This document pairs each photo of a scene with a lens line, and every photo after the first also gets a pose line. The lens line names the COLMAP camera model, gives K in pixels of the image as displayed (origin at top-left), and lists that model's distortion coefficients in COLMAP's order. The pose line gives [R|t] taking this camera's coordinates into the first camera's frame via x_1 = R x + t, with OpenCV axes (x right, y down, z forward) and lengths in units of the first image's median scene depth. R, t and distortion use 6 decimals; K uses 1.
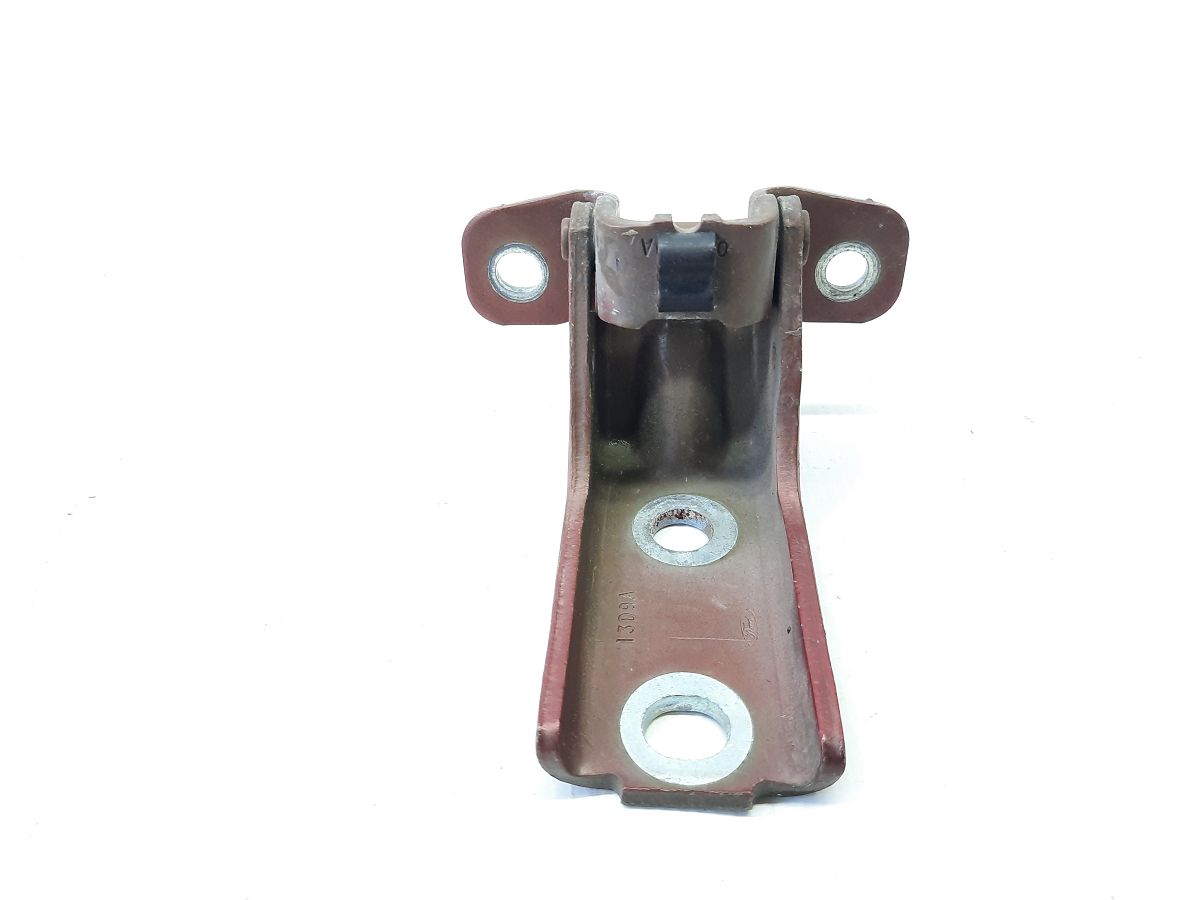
lens RADIAL K [[898.1, 0, 600.0], [0, 898.1, 450.0], [0, 0, 1]] dist [-0.000082, -0.003101]
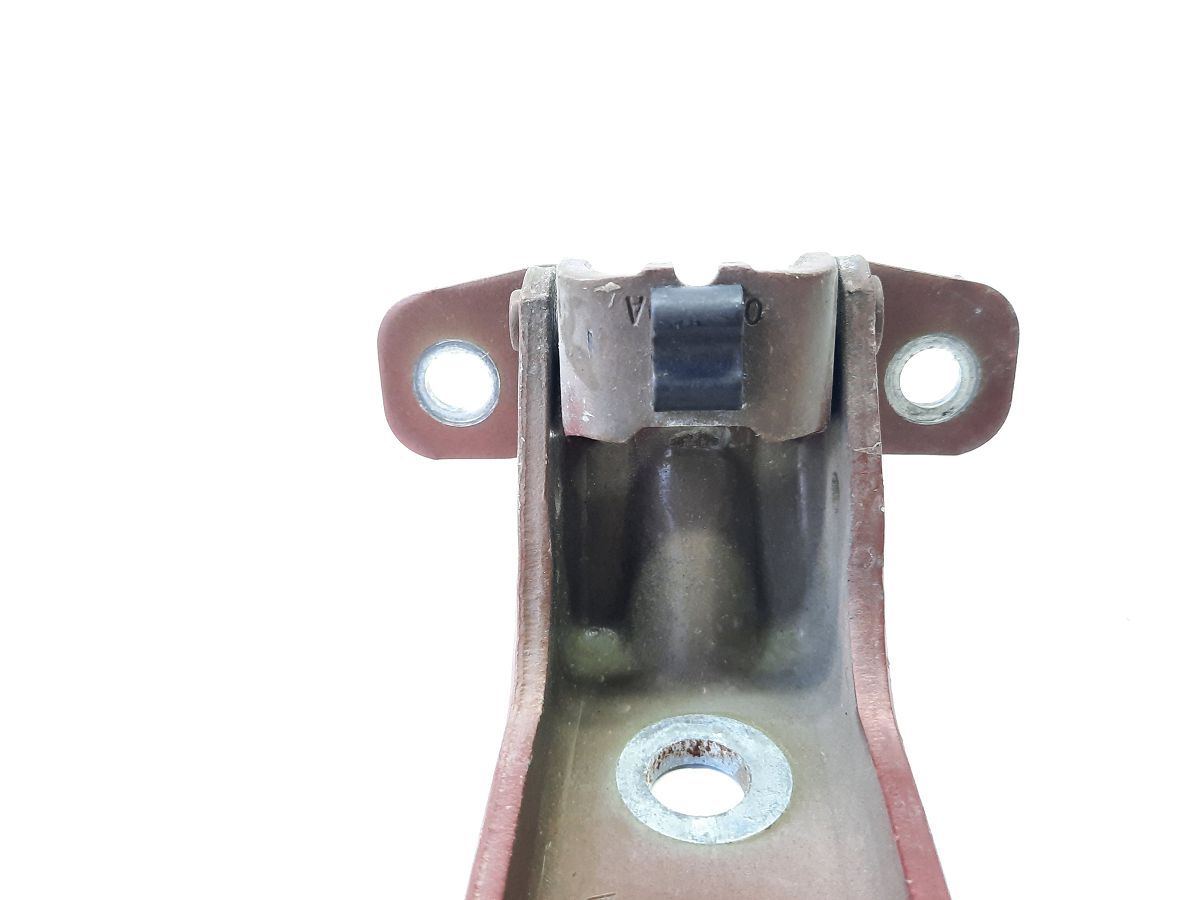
lens RADIAL K [[898.1, 0, 600.0], [0, 898.1, 450.0], [0, 0, 1]] dist [-0.000082, -0.003101]
pose [[0.999879, 0.001836, -0.015437, 0.034653], [-0.005428, 0.971745, -0.235969, 0.019651], [0.014567, 0.236025, 0.971638, 0.371028]]
